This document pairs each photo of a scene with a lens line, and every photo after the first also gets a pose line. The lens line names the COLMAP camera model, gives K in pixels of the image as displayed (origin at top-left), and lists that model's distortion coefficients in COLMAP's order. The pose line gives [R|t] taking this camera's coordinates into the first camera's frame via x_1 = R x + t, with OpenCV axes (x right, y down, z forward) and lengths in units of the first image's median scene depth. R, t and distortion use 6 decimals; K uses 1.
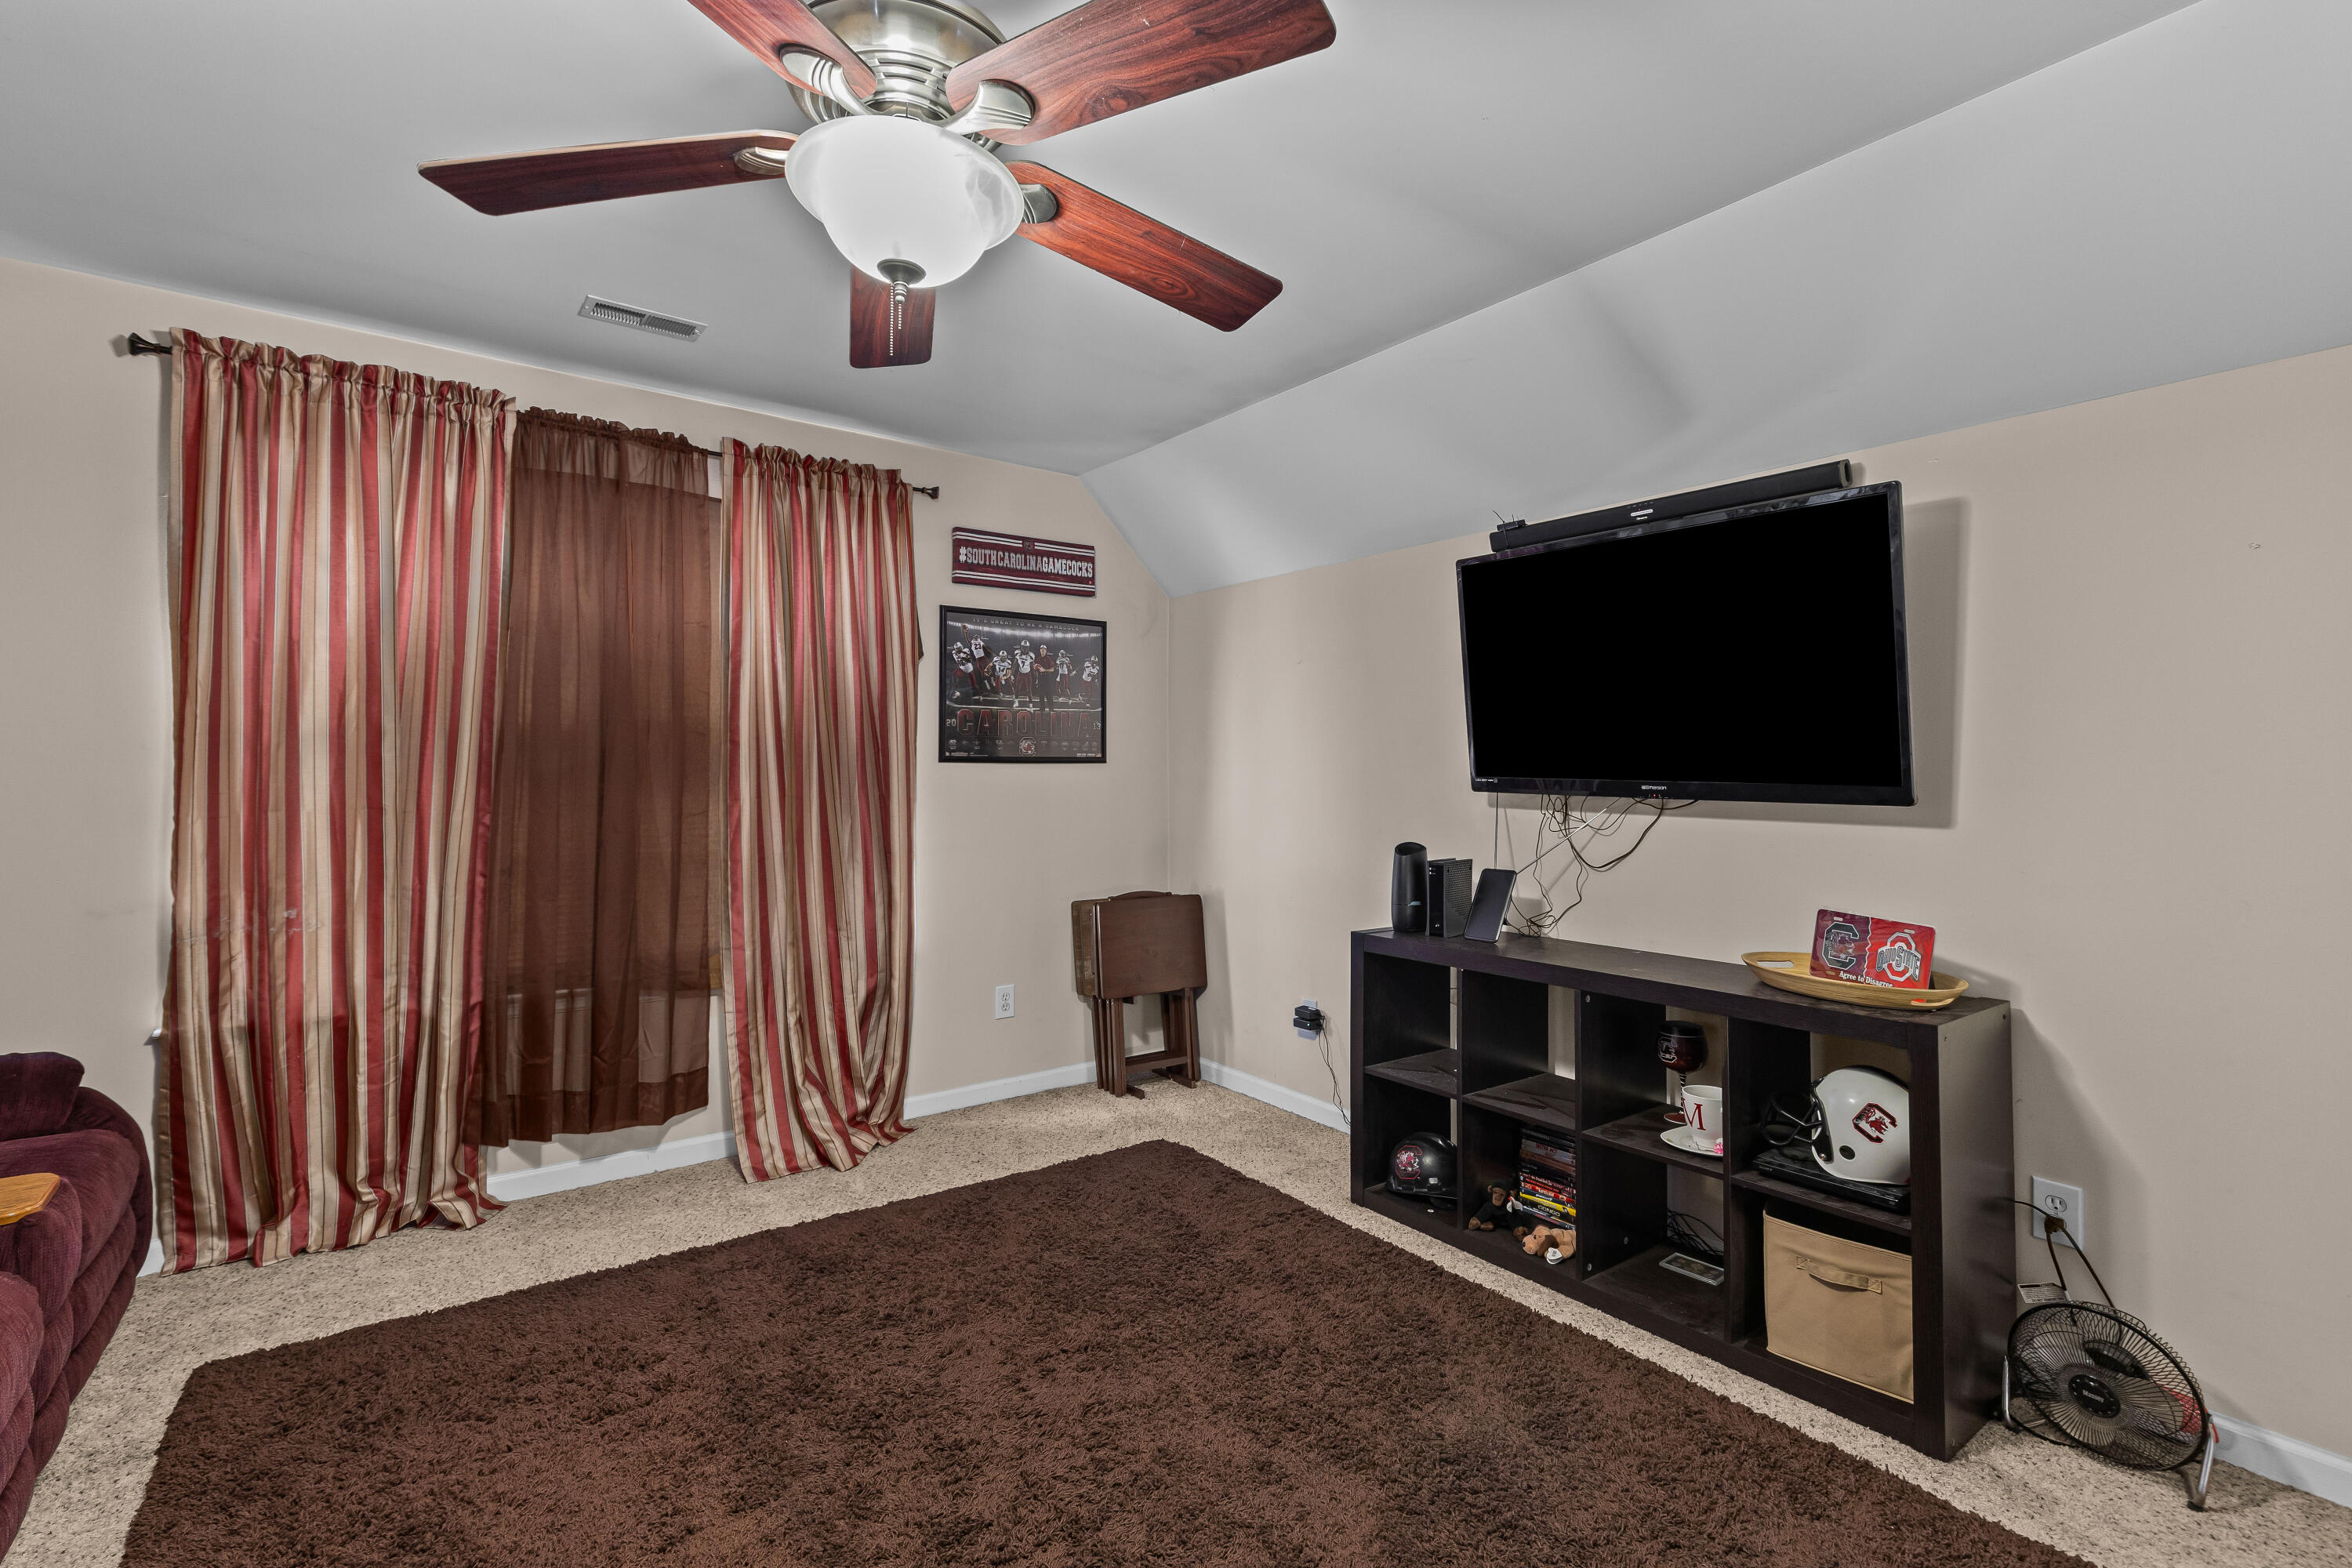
lens RADIAL K [[1073.1, 0, 1178.5], [0, 1073.1, 739.4], [0, 0, 1]] dist [0.003039, 0.000582]
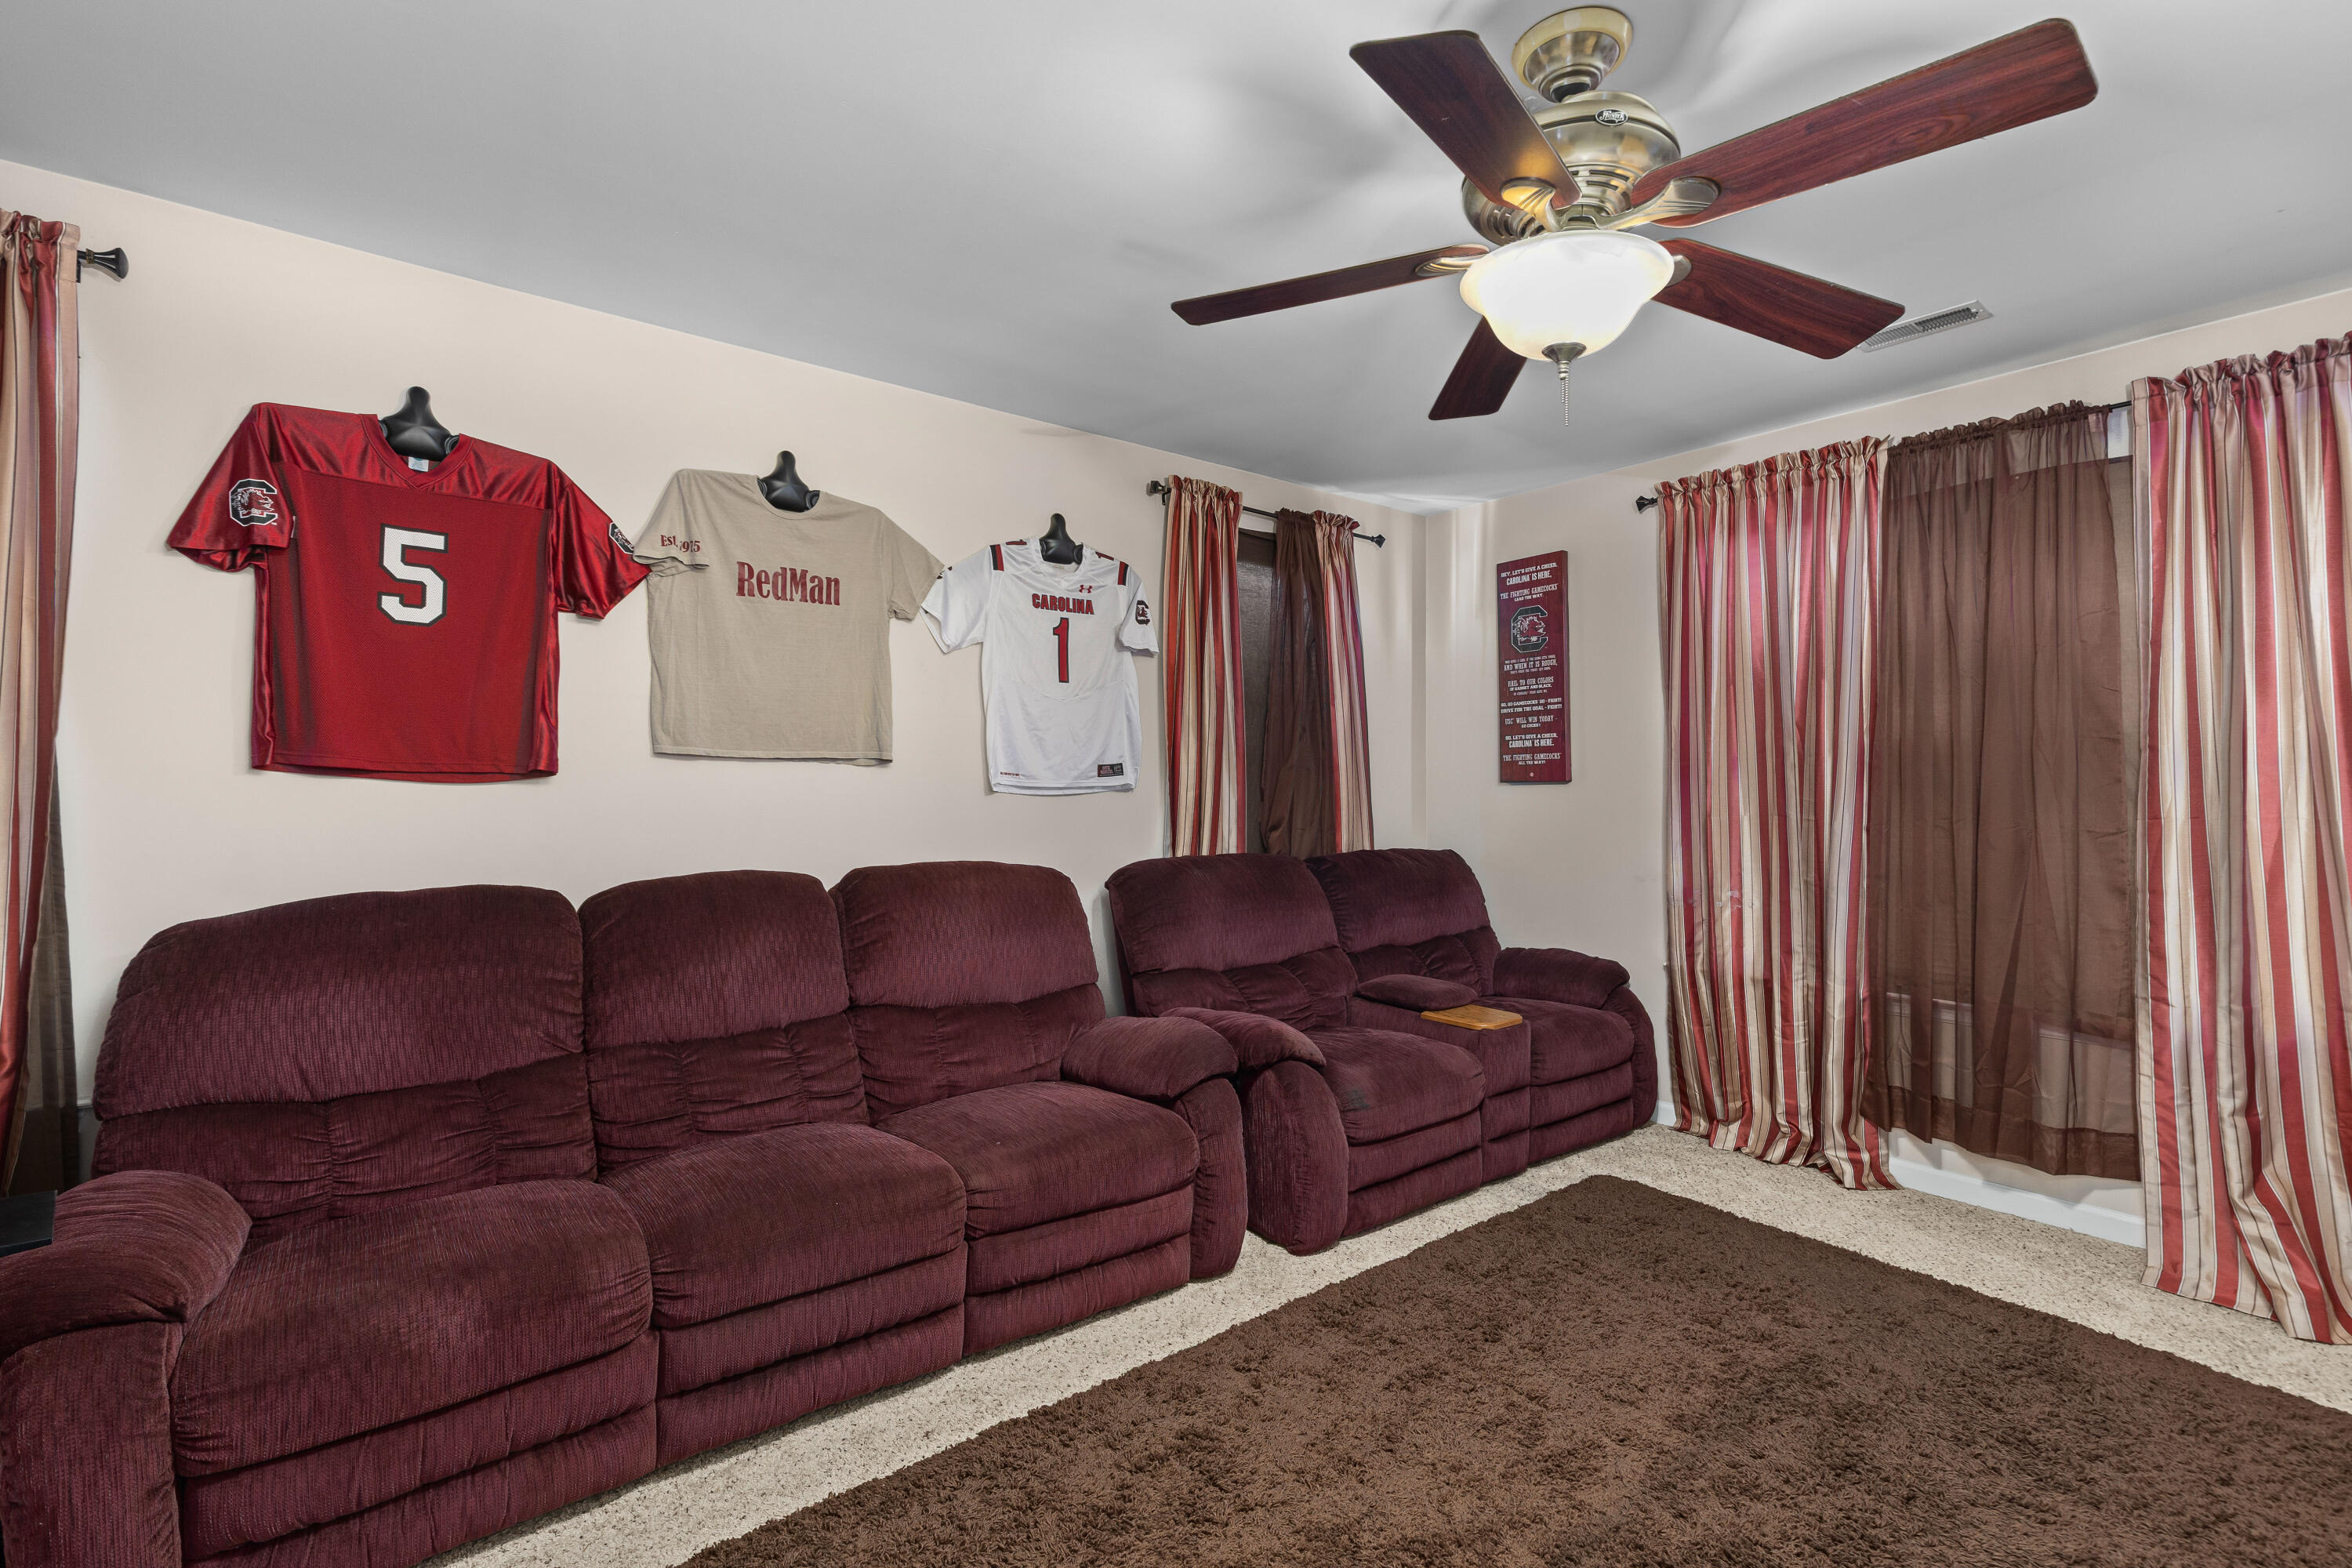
lens RADIAL K [[1064.6, 0, 1191.1], [0, 1064.6, 774.2], [0, 0, 1]] dist [0.005656, -0.000127]
pose [[0.023381, -0.014255, -0.999625, 0.428175], [0.032300, 0.999387, -0.013496, 0.010519], [0.999205, -0.031973, 0.023828, 0.276506]]
